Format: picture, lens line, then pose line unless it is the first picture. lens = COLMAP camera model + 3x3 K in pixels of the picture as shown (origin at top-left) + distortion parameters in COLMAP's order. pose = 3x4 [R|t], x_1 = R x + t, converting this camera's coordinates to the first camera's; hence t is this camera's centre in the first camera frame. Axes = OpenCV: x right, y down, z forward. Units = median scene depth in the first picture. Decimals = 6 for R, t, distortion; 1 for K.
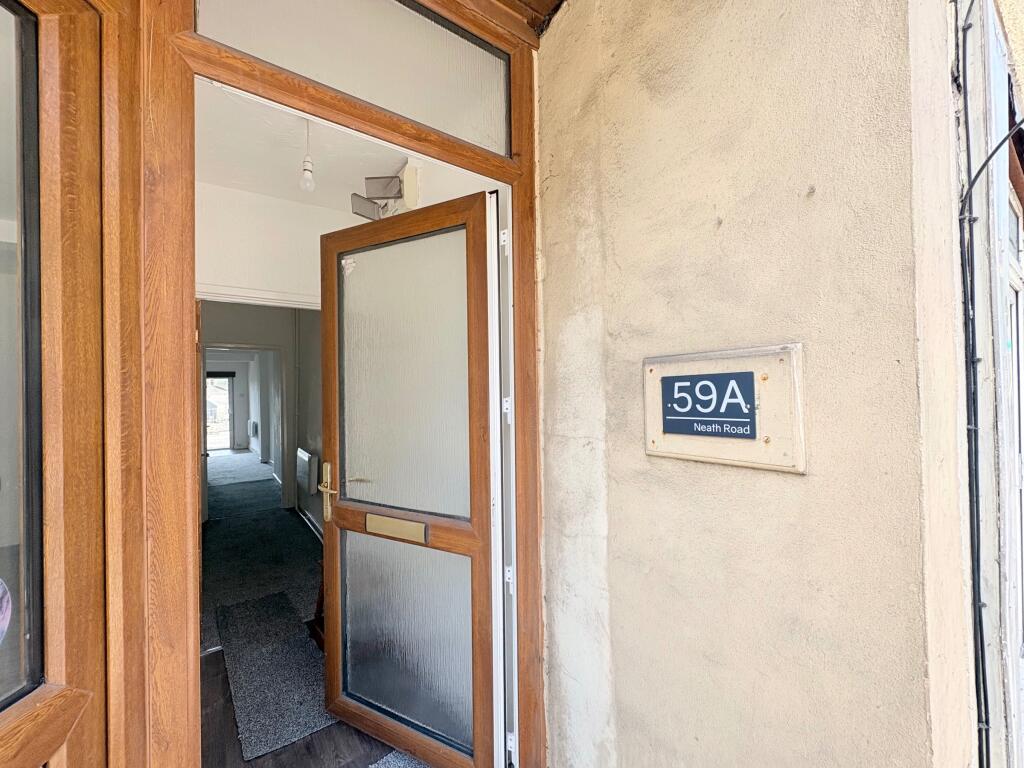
lens RADIAL K [[407.7, 0, 511.2], [0, 407.7, 384.6], [0, 0, 1]] dist [0.000965, -0.000118]
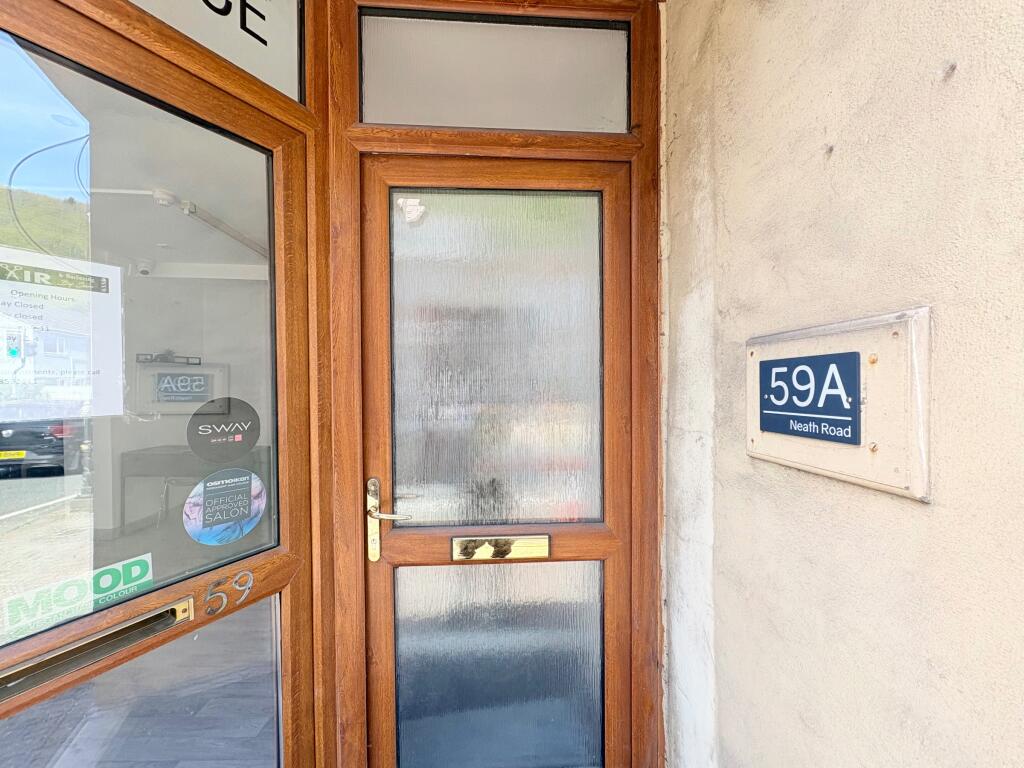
lens RADIAL K [[407.7, 0, 511.2], [0, 407.7, 384.6], [0, 0, 1]] dist [0.000965, -0.000118]
pose [[0.847636, 0.015435, -0.530353, 0.385933], [-0.001237, 0.999632, 0.027116, 0.006147], [0.530576, -0.022329, 0.847343, 0.053783]]
